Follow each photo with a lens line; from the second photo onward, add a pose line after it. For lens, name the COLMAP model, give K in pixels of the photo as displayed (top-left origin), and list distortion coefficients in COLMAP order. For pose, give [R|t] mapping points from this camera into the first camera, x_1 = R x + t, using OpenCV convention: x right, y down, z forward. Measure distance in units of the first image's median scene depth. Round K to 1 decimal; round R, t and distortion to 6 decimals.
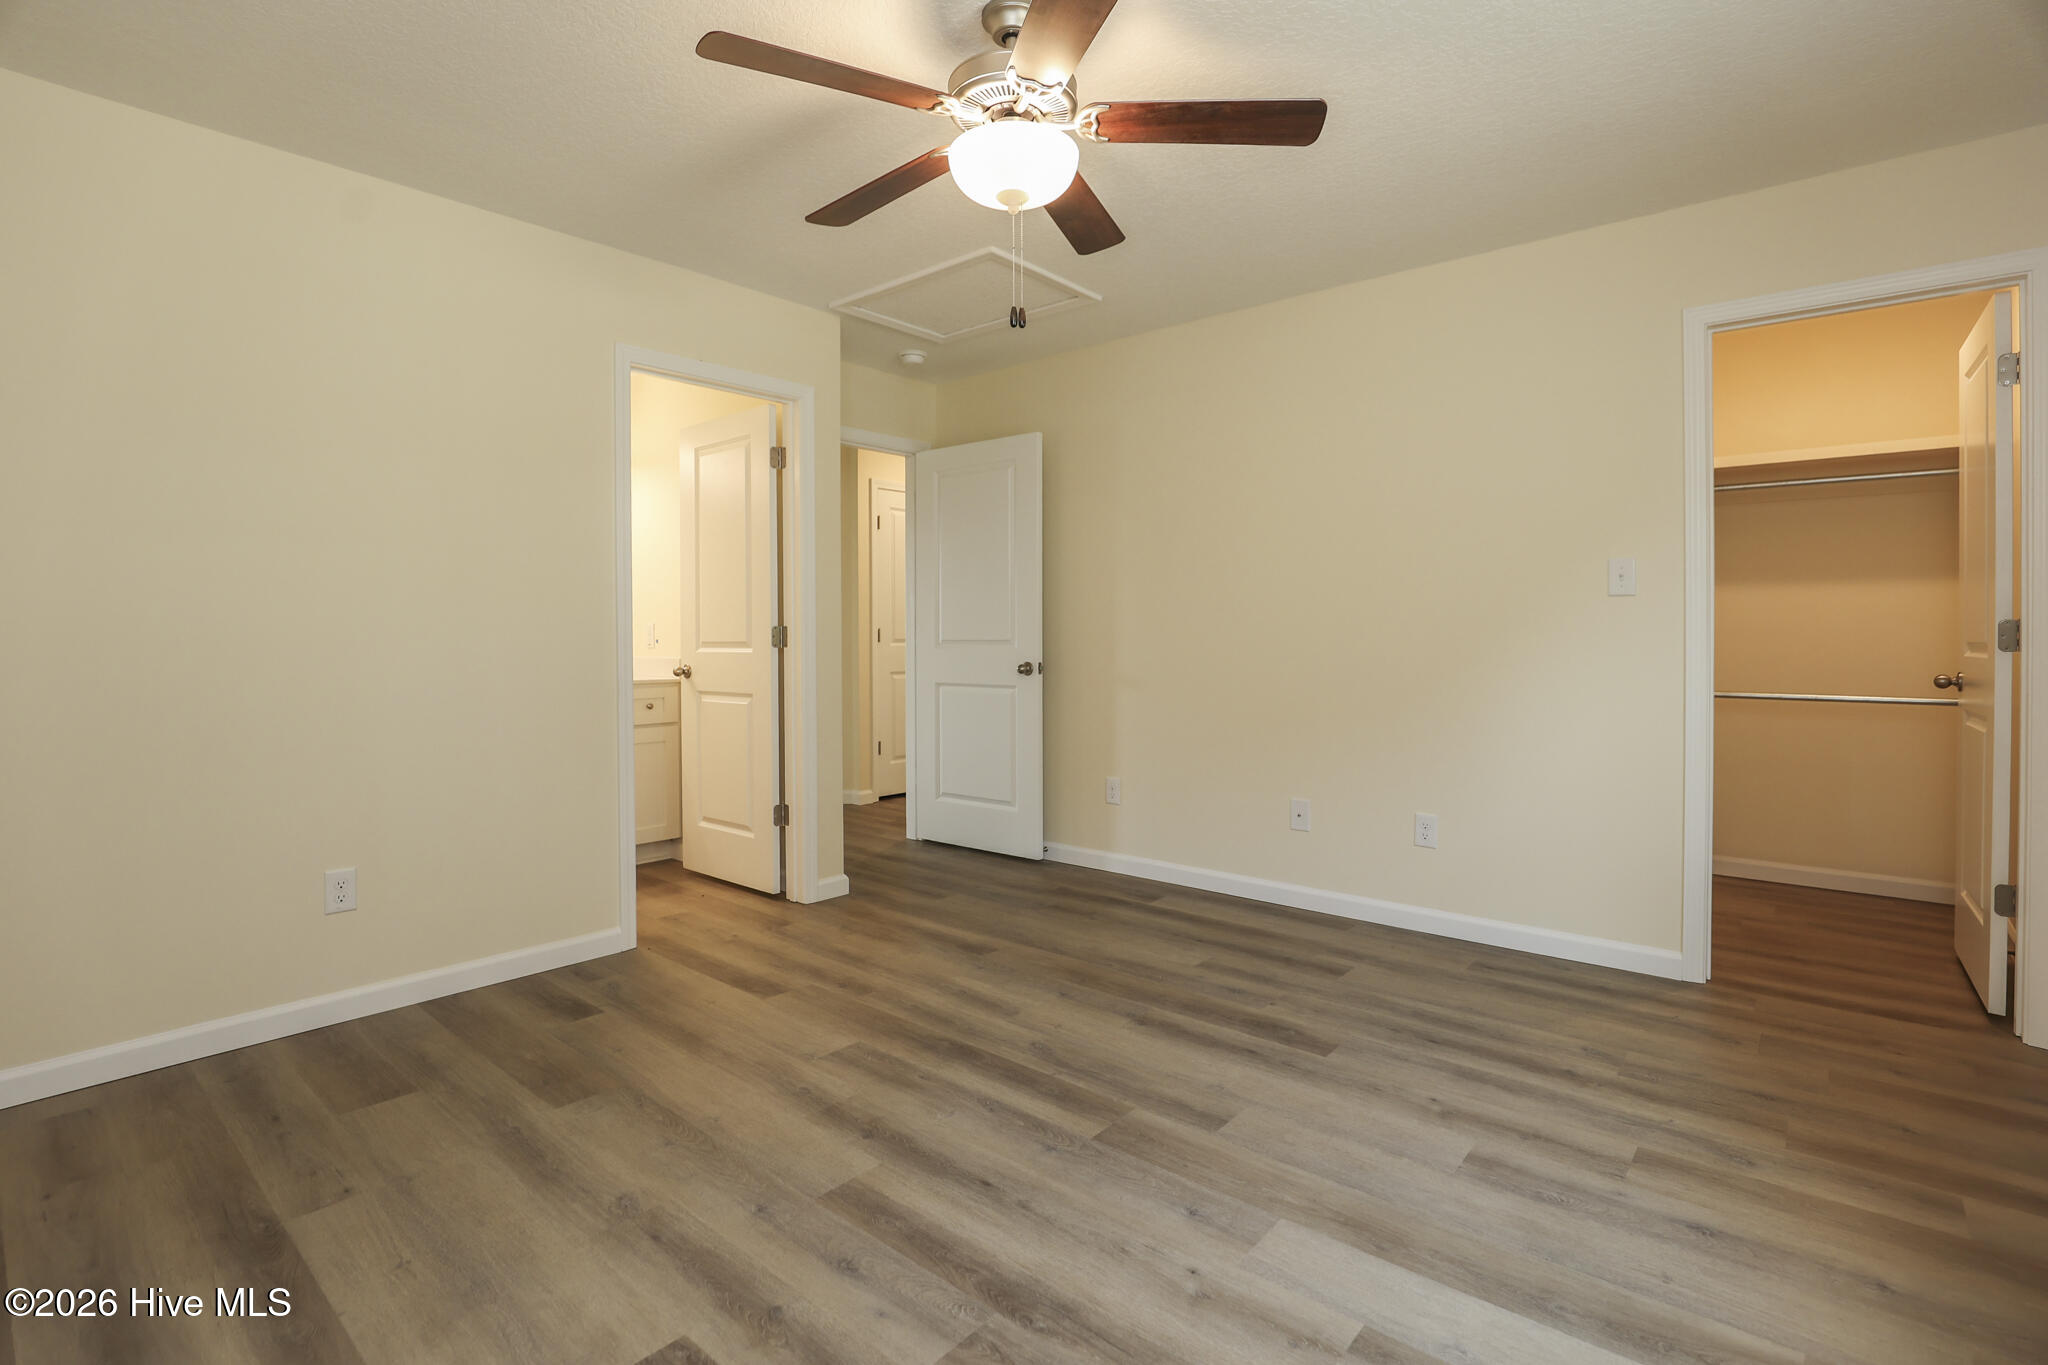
lens RADIAL K [[967.7, 0, 1029.8], [0, 967.7, 642.4], [0, 0, 1]] dist [0.000081, -0.000053]
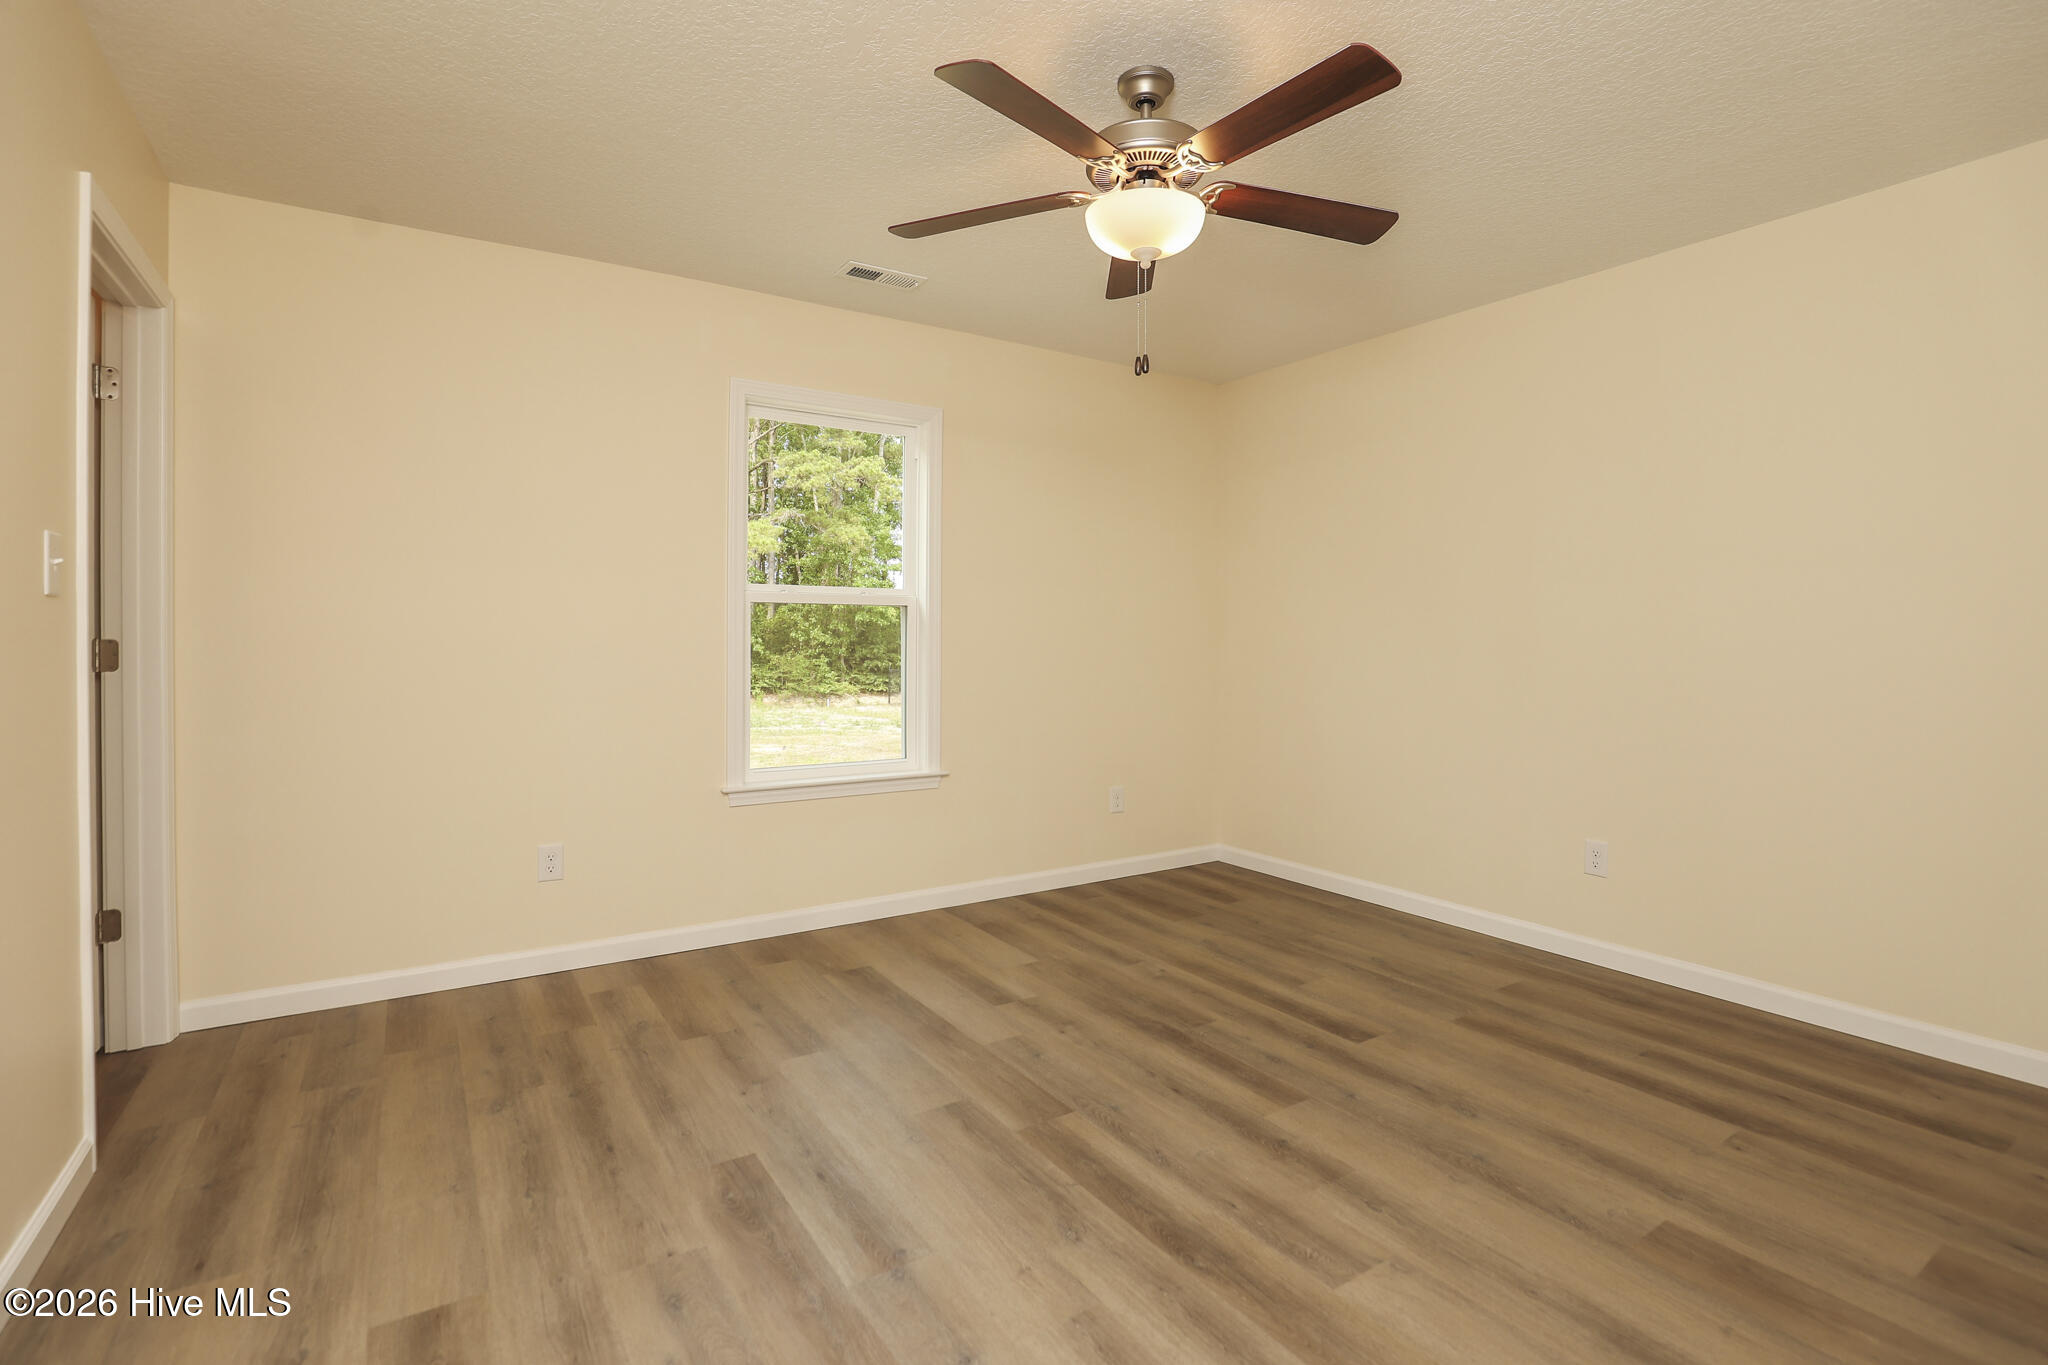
lens RADIAL K [[967.7, 0, 1029.8], [0, 967.7, 642.4], [0, 0, 1]] dist [0.000081, -0.000053]
pose [[-0.958775, -0.003499, 0.284144, -0.189096], [-0.000242, 0.999934, 0.011500, -0.037316], [-0.284166, 0.010957, -0.958713, 1.949350]]
